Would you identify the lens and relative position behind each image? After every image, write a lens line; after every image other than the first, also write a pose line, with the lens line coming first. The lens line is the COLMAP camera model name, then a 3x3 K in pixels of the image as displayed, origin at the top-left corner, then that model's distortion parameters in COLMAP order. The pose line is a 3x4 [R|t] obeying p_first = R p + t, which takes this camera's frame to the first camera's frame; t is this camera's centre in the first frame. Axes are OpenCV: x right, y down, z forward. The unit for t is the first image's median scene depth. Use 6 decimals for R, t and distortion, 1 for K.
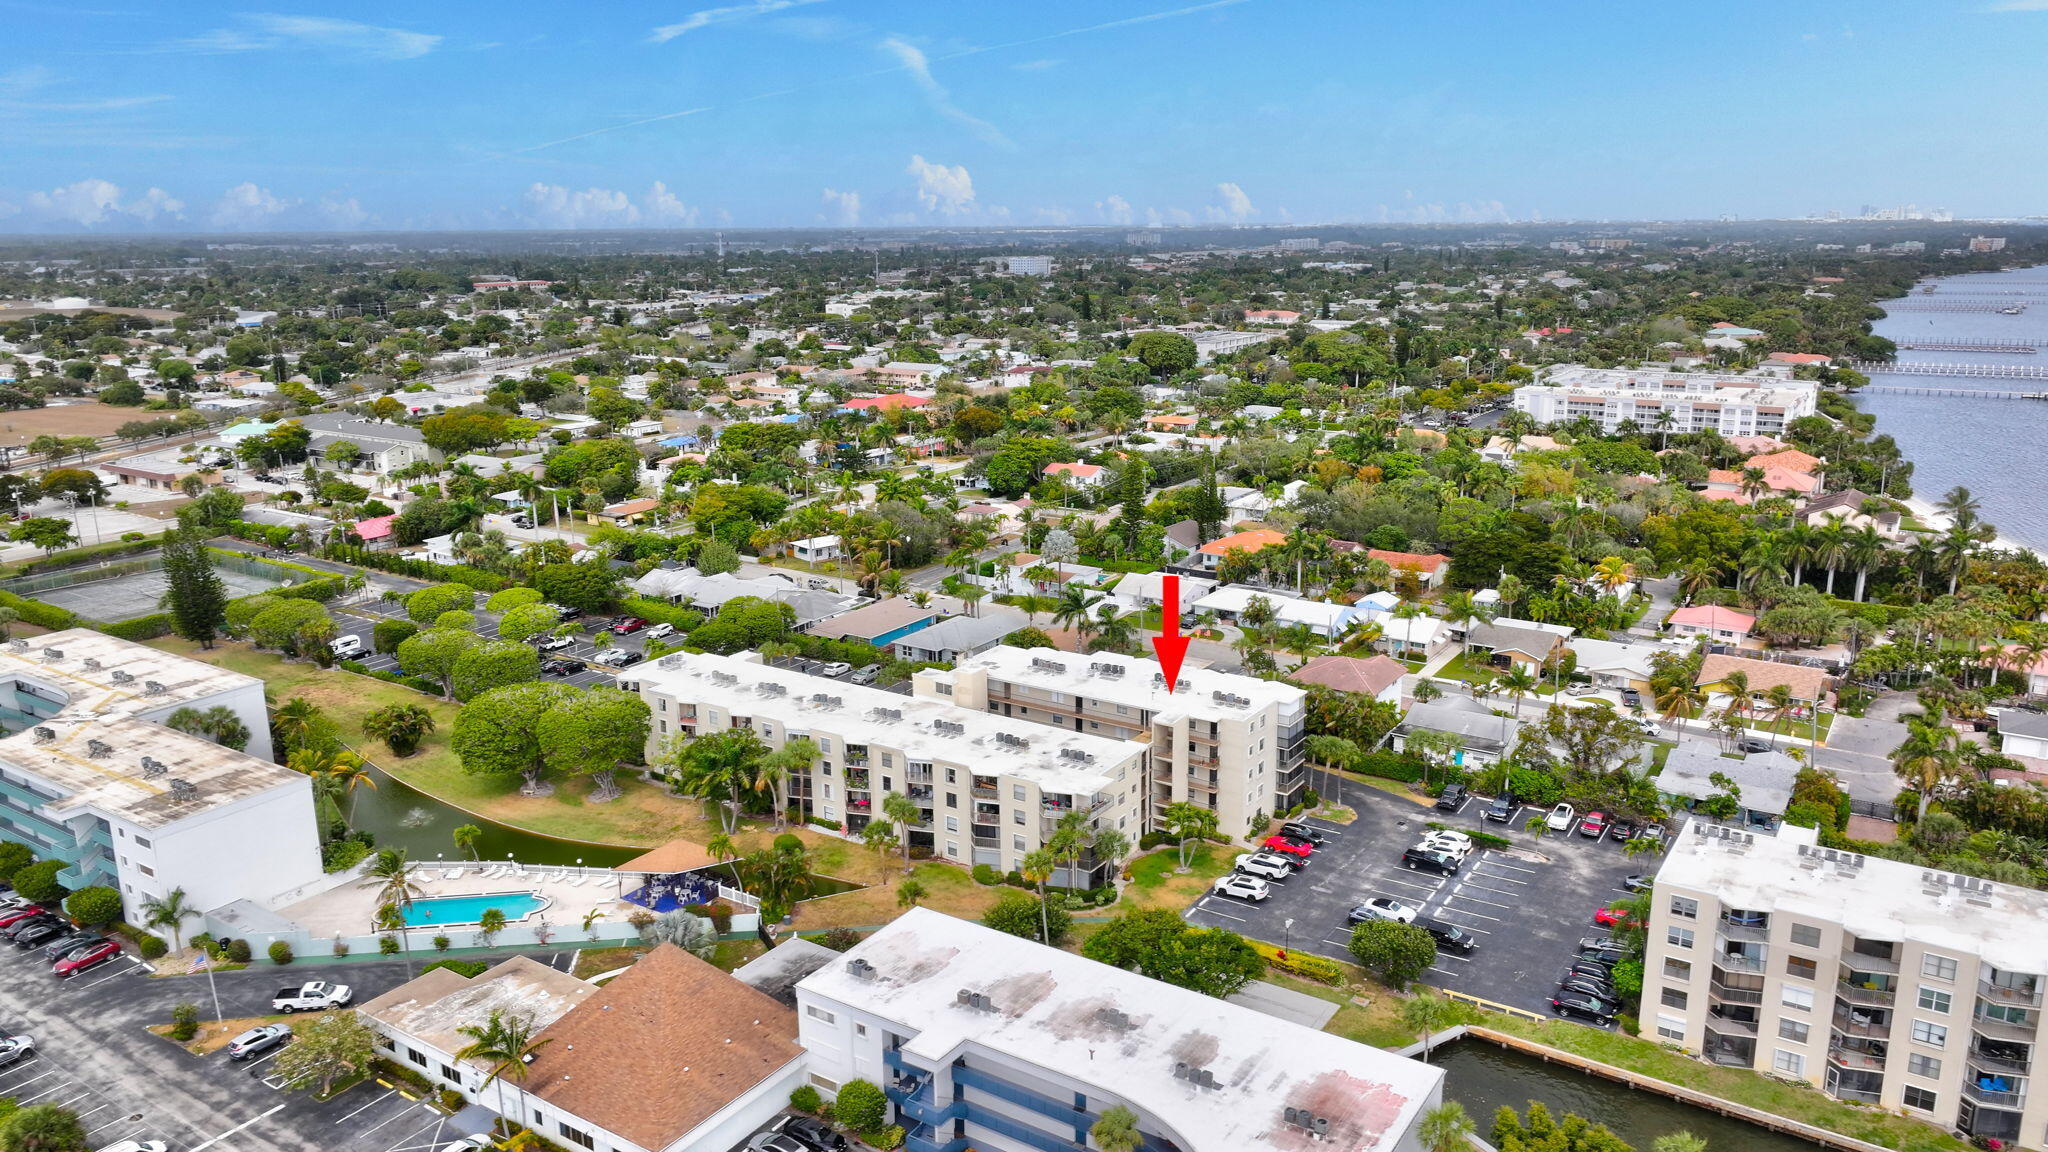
lens RADIAL K [[1453.8, 0, 1023.8], [0, 1453.8, 498.9], [0, 0, 1]] dist [0.001891, 0.007724]
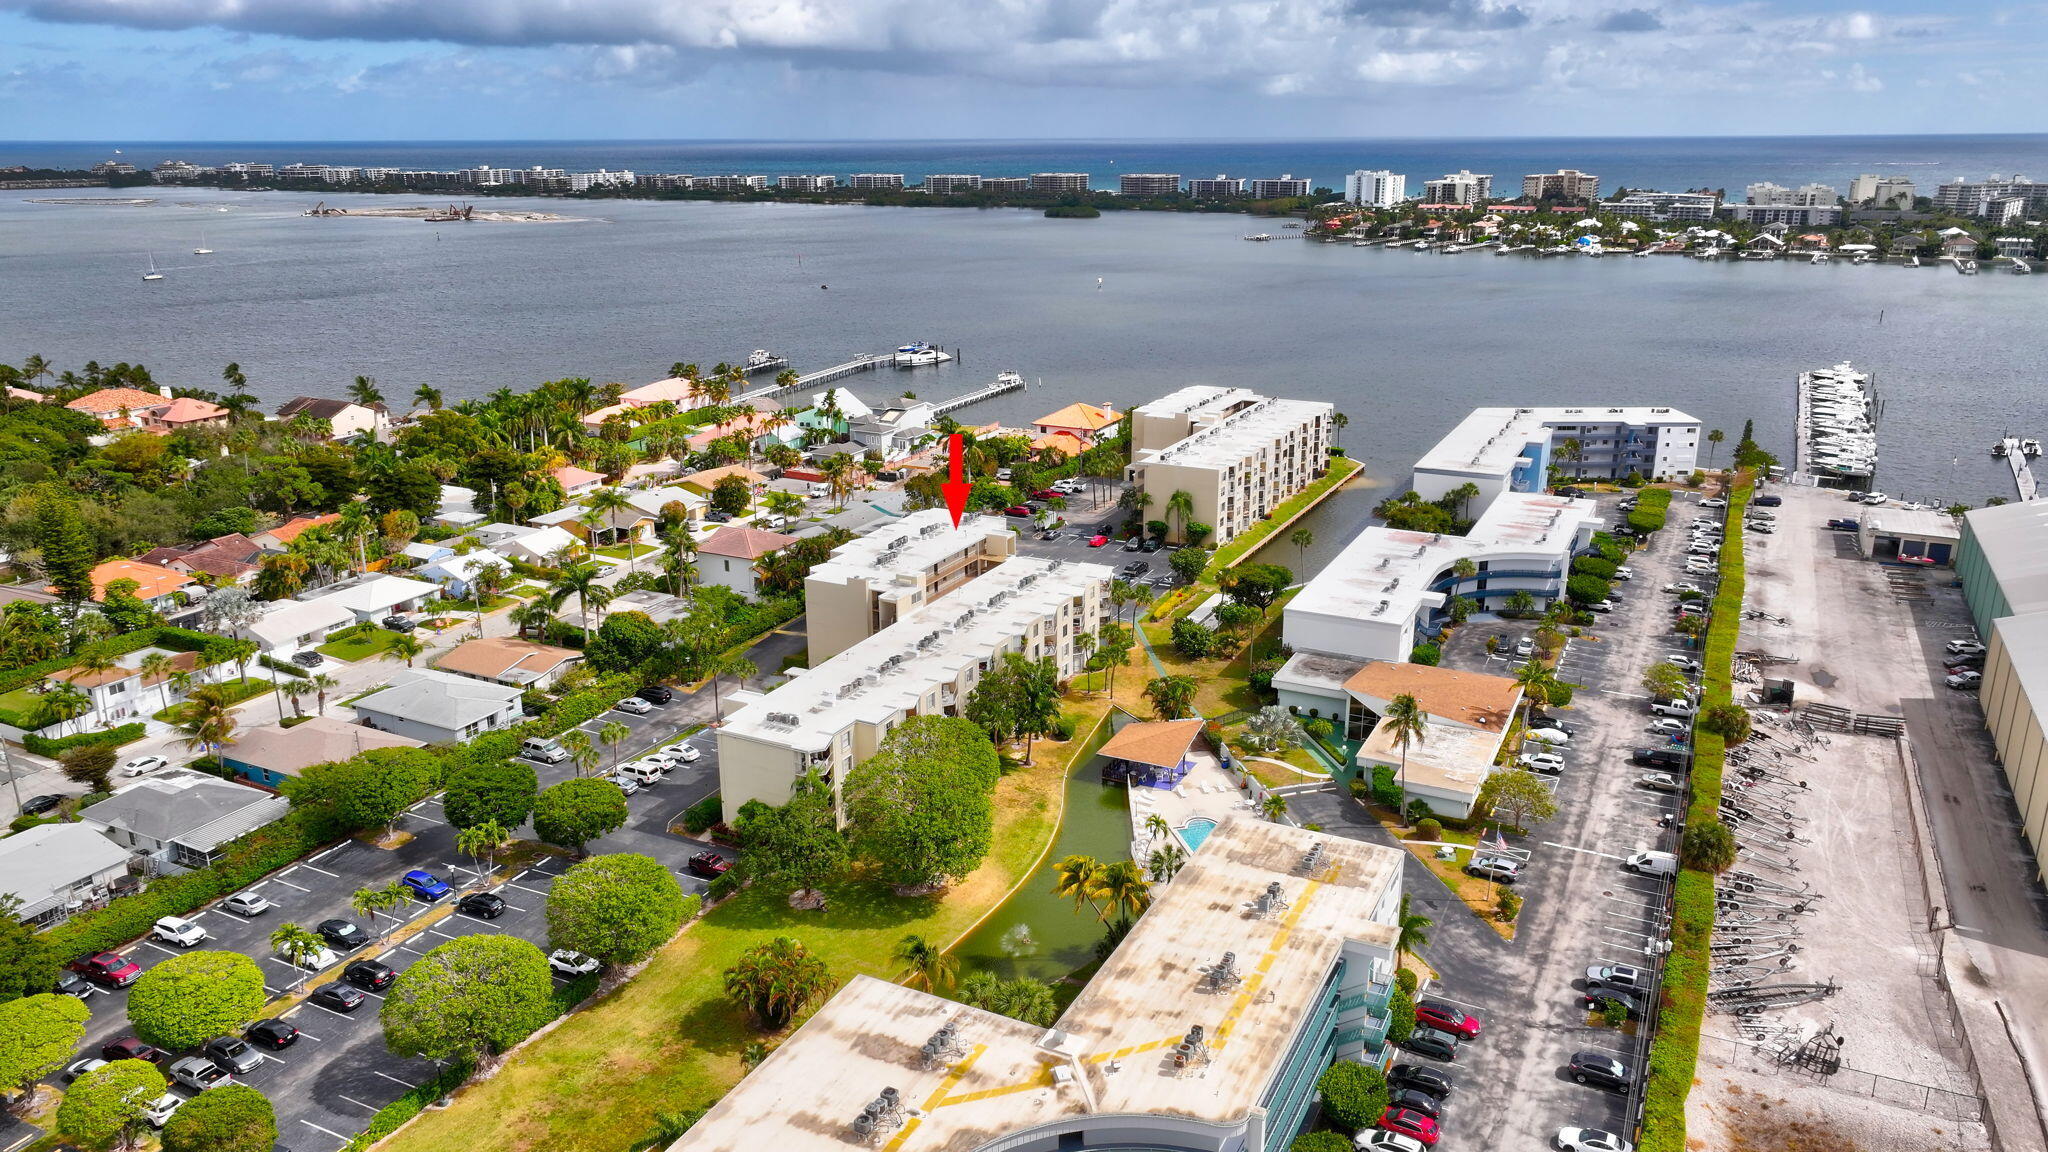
lens RADIAL K [[1437.8, 0, 1024.0], [0, 1437.8, 576.0], [0, 0, 1]] dist [0.002239, 0.003760]
pose [[-0.113457, -0.285423, 0.951662, -1.044206], [0.191489, 0.933607, 0.302837, -0.187339], [-0.974915, 0.216592, -0.051269, 0.947820]]
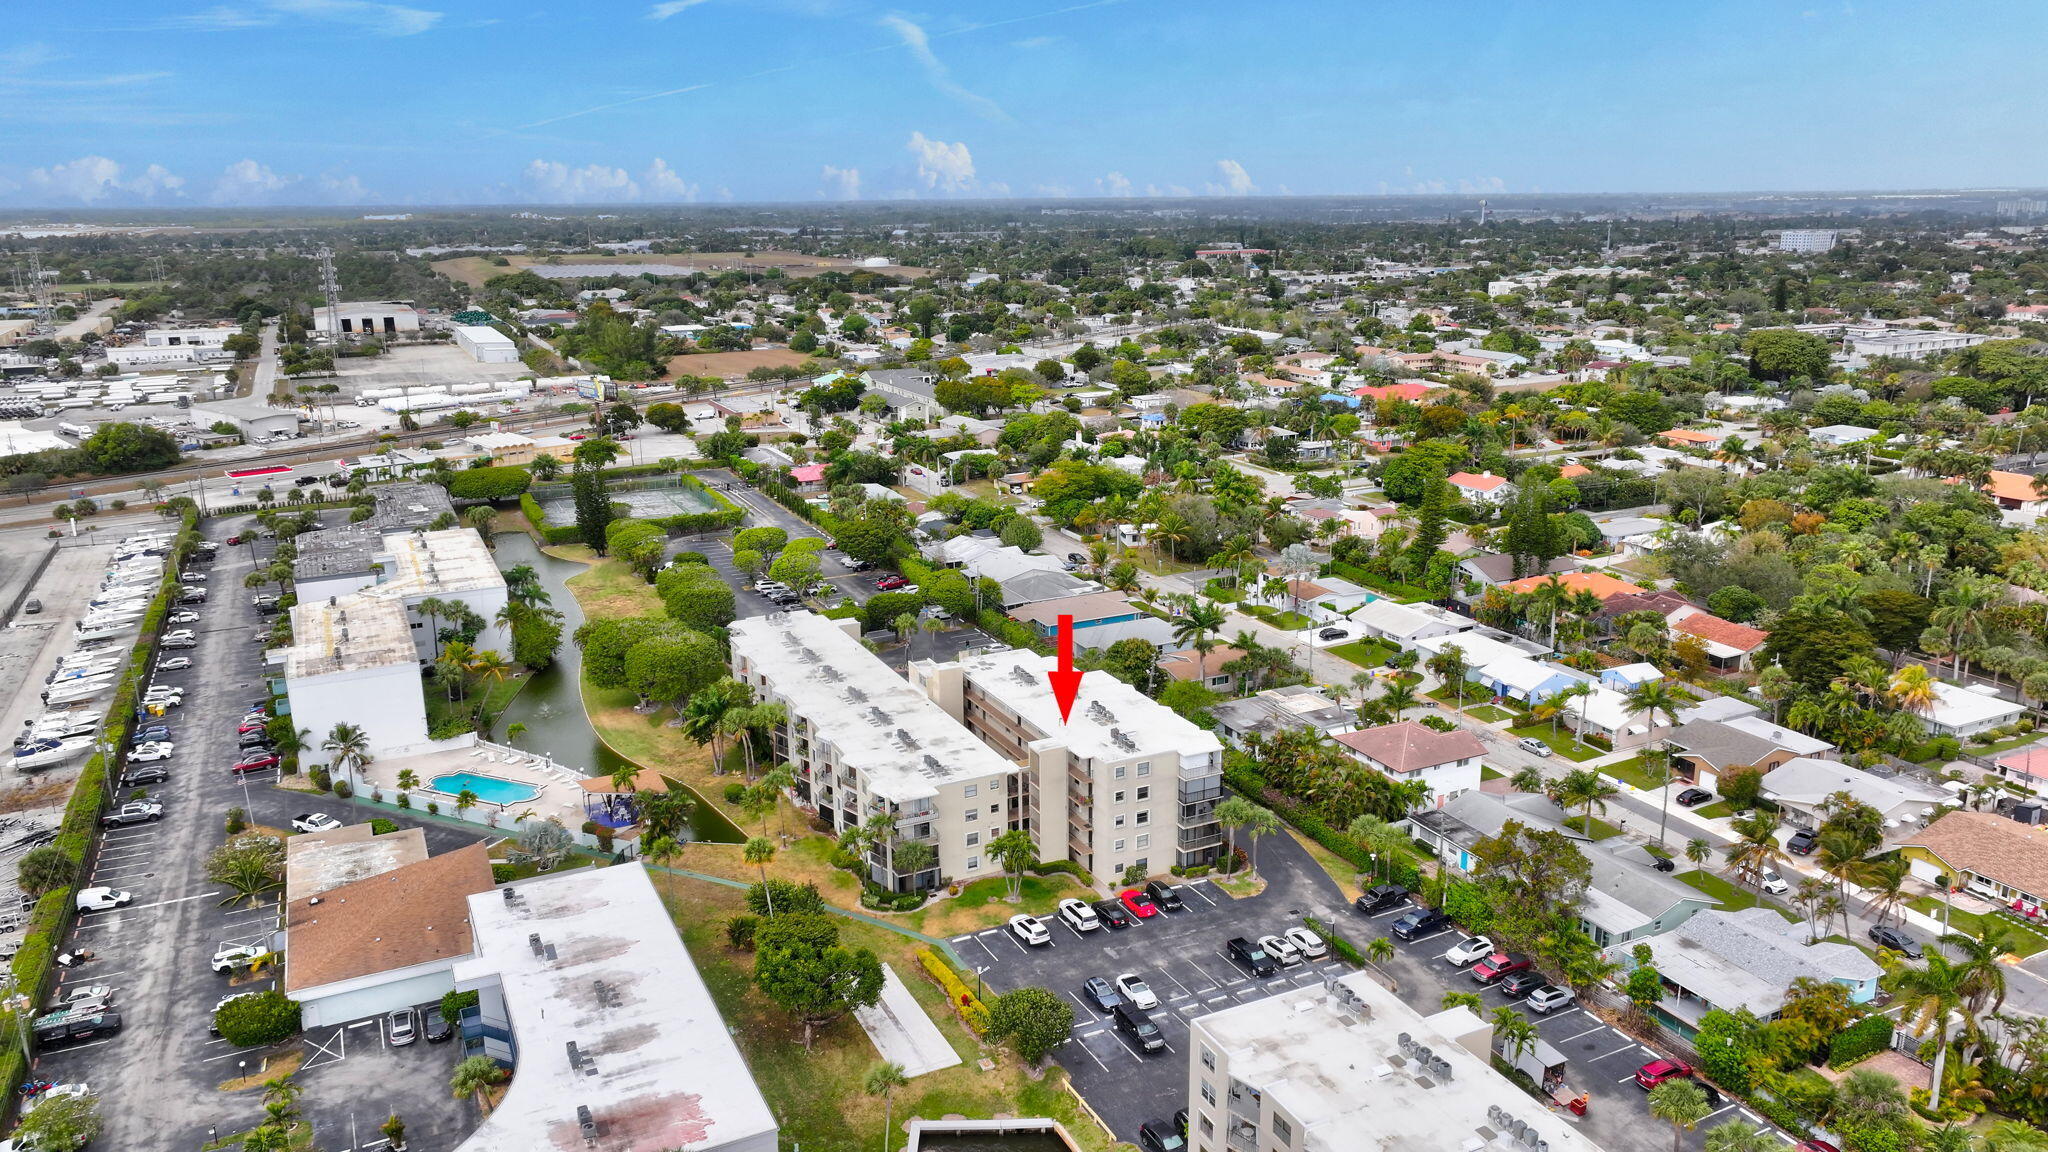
lens RADIAL K [[1437.8, 0, 1024.0], [0, 1437.8, 576.0], [0, 0, 1]] dist [0.002239, 0.003760]
pose [[0.860351, 0.130678, -0.492665, 0.518658], [-0.092971, 0.990594, 0.100395, -0.054795], [0.501151, -0.040572, 0.864408, 0.156527]]
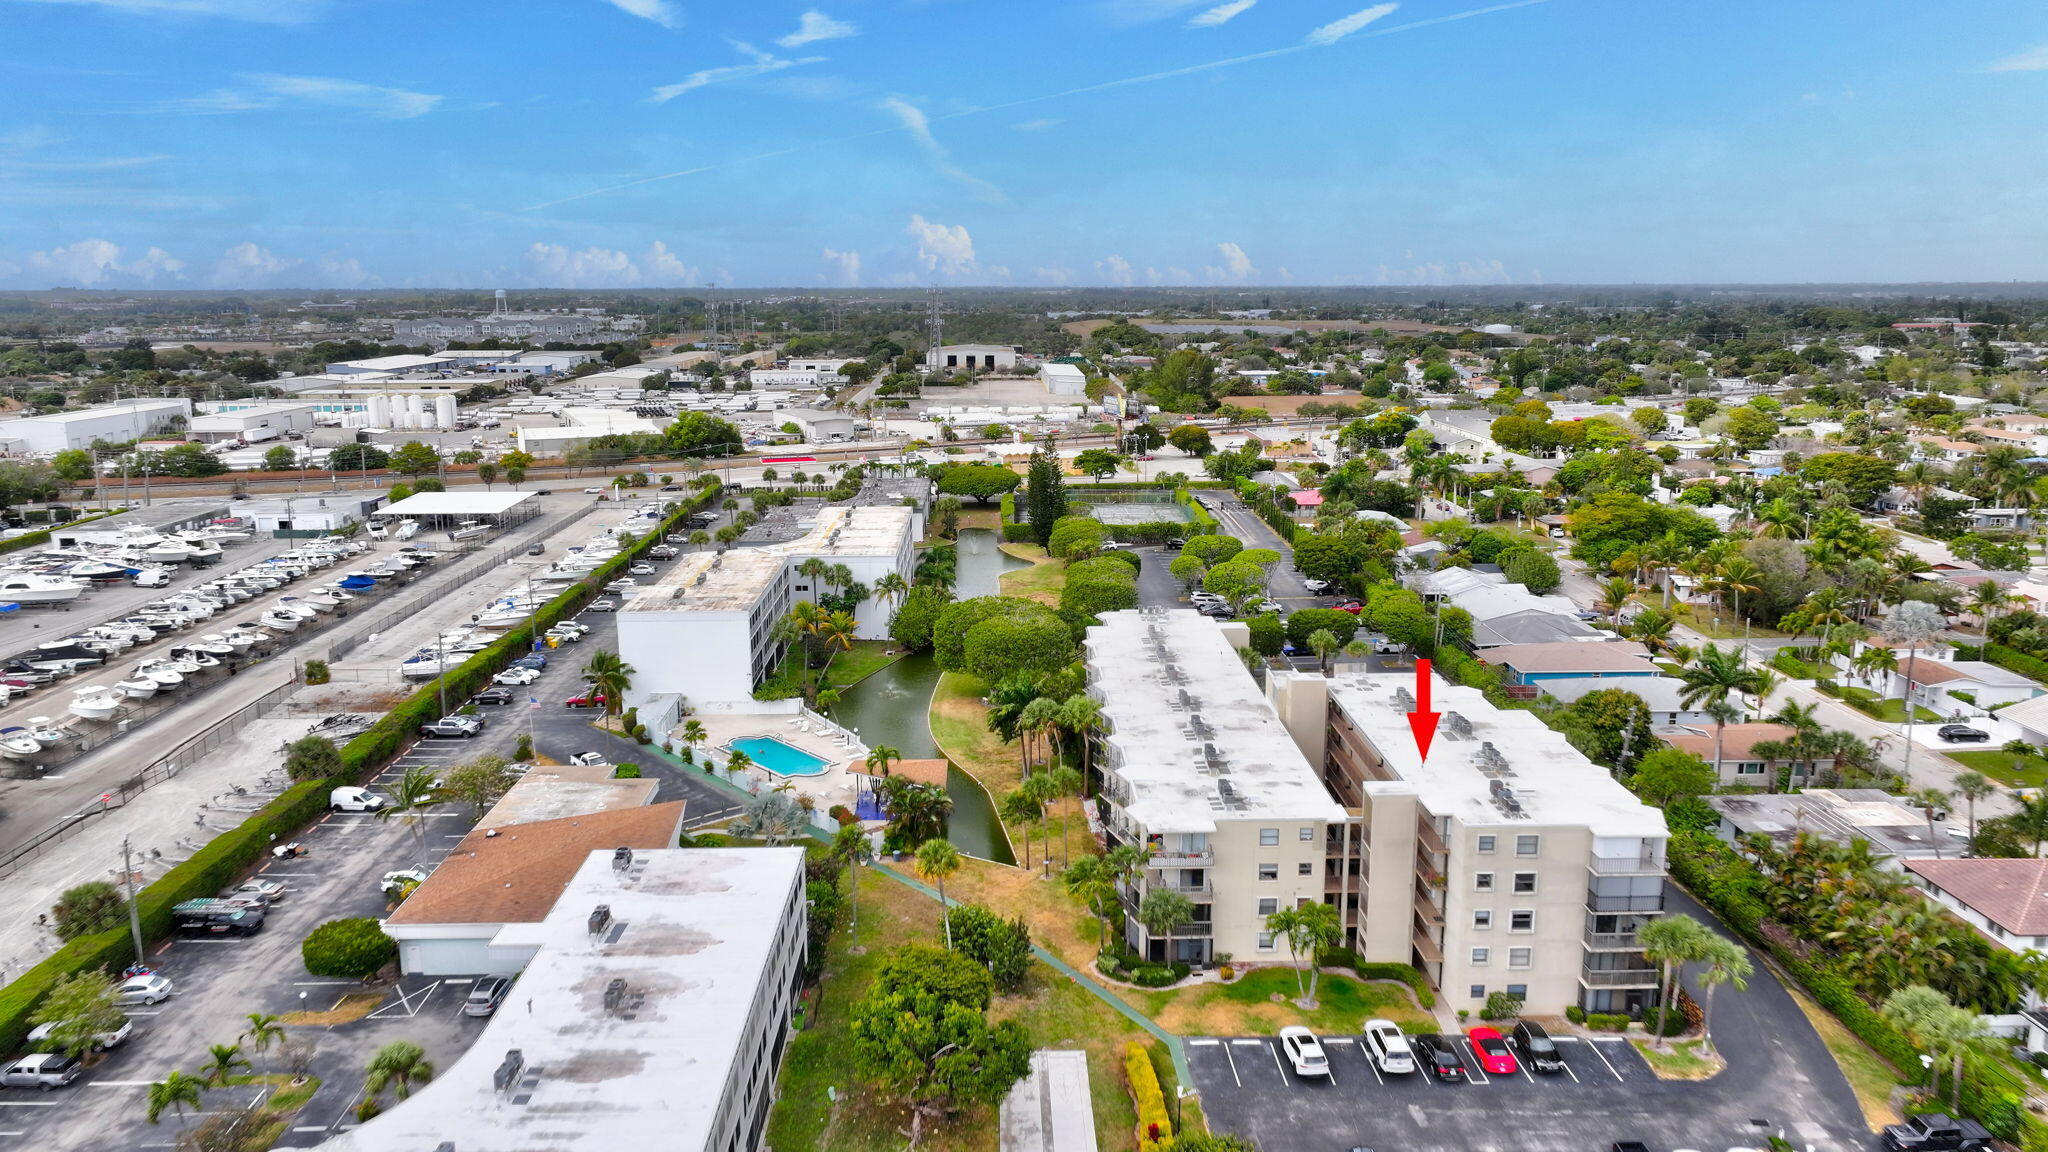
lens RADIAL K [[1437.8, 0, 1024.0], [0, 1437.8, 576.0], [0, 0, 1]] dist [0.002239, 0.003760]
pose [[0.569172, 0.170101, -0.804431, 0.491588], [-0.155188, 0.983006, 0.098059, 0.014377], [0.807441, 0.069025, 0.585897, 0.448694]]
